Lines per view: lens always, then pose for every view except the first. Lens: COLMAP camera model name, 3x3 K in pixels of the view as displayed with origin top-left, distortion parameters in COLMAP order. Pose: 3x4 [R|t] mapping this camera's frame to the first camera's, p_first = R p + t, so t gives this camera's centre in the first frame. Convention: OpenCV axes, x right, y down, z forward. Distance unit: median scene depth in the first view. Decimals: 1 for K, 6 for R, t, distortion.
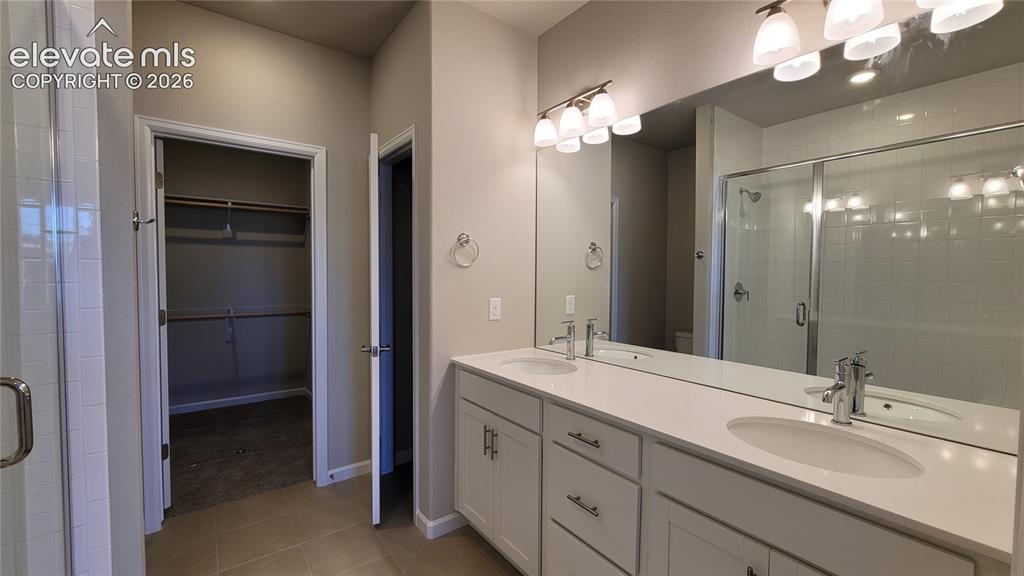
lens RADIAL K [[415.5, 0, 512.6], [0, 415.5, 288.6], [0, 0, 1]] dist [-0.000817, -0.001165]
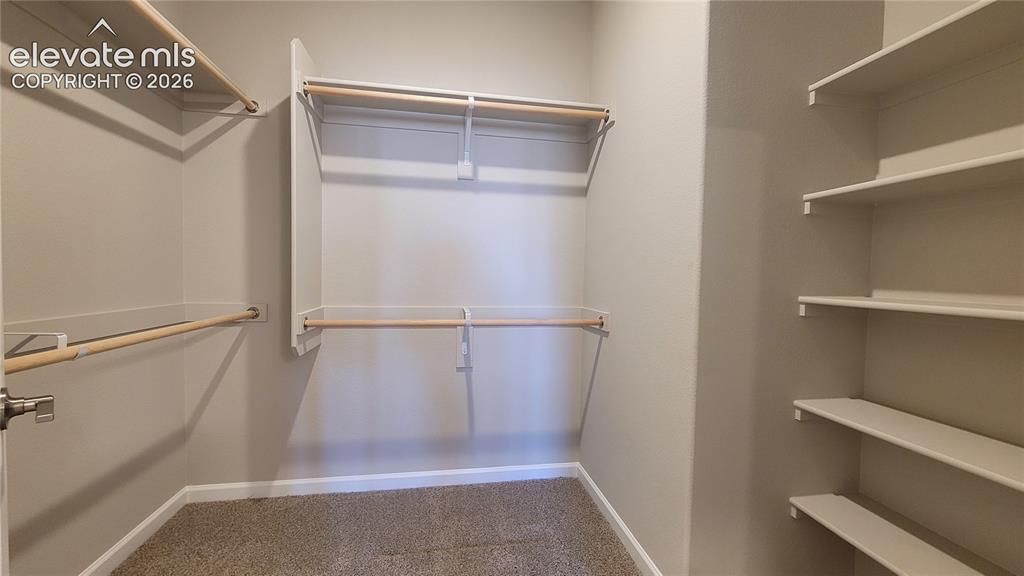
lens RADIAL K [[415.5, 0, 512.0], [0, 415.5, 287.5], [0, 0, 1]] dist [-0.000817, -0.001165]
pose [[0.892448, 0.016182, -0.450860, -0.382074], [-0.026071, 0.999536, -0.015730, 0.027618], [0.450396, 0.025793, 0.892456, 0.544229]]
